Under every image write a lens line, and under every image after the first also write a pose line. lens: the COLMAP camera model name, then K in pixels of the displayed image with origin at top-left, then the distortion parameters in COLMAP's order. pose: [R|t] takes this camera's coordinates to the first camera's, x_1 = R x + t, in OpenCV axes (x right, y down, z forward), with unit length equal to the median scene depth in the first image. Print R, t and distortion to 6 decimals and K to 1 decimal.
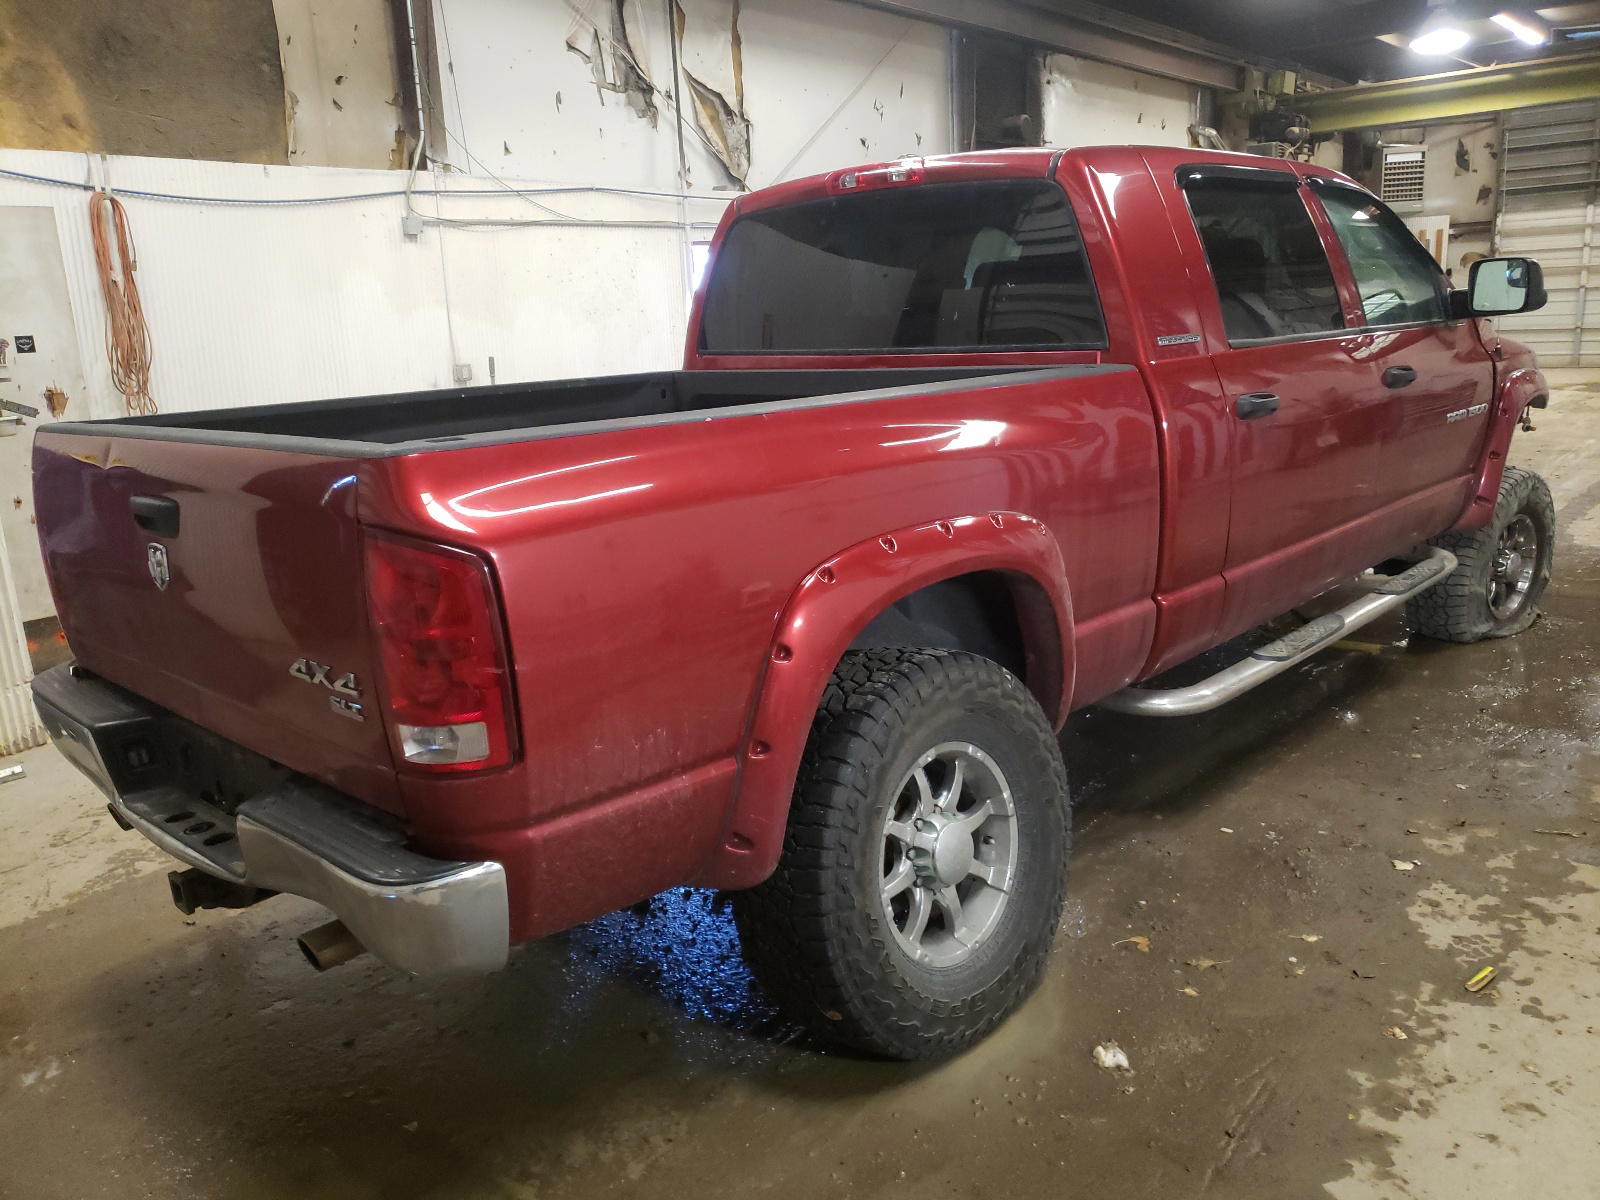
lens RADIAL K [[1267.3, 0, 800.0], [0, 1267.3, 600.0], [0, 0, 1]] dist [0.000433, 0.001157]
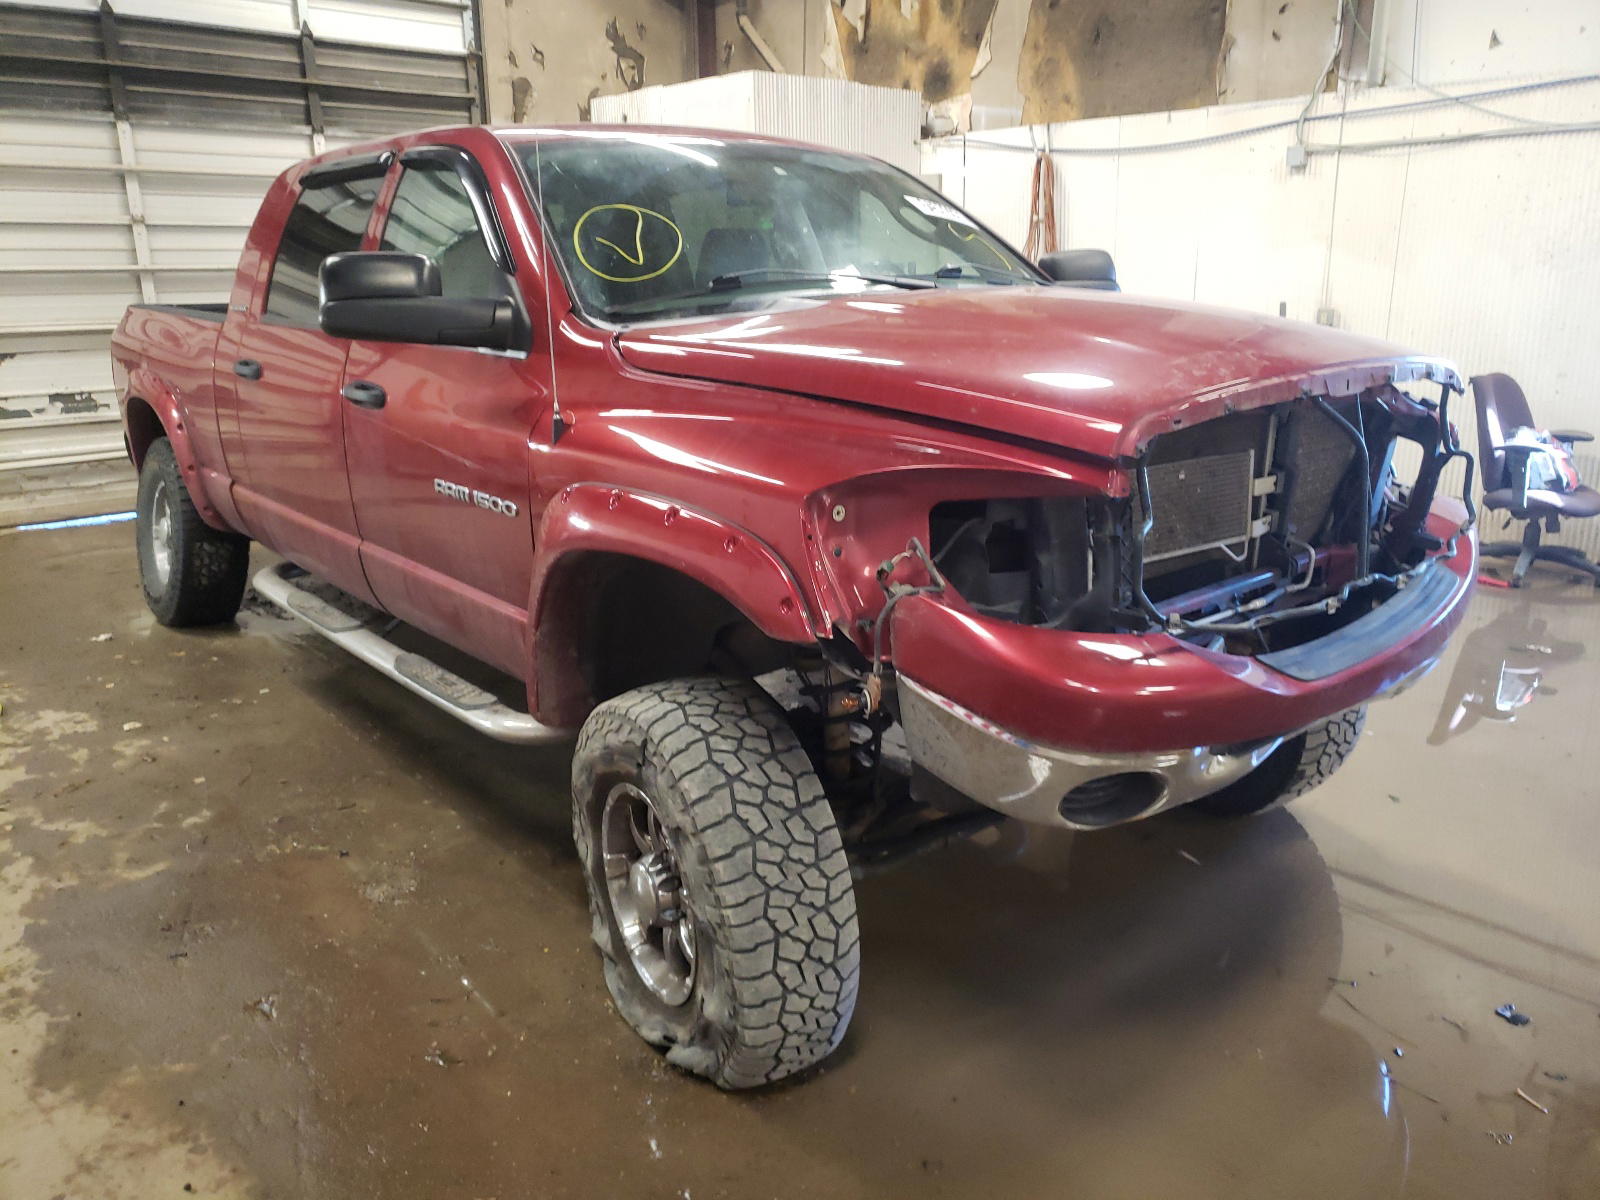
lens RADIAL K [[1208.0, 0, 792.8], [0, 1208.0, 596.6], [0, 0, 1]] dist [0.005970, 0.001542]
pose [[-0.118090, 0.306120, -0.944640, 0.821133], [-0.212073, 0.921574, 0.325156, -0.247962], [0.970093, 0.238731, -0.043909, 0.902465]]
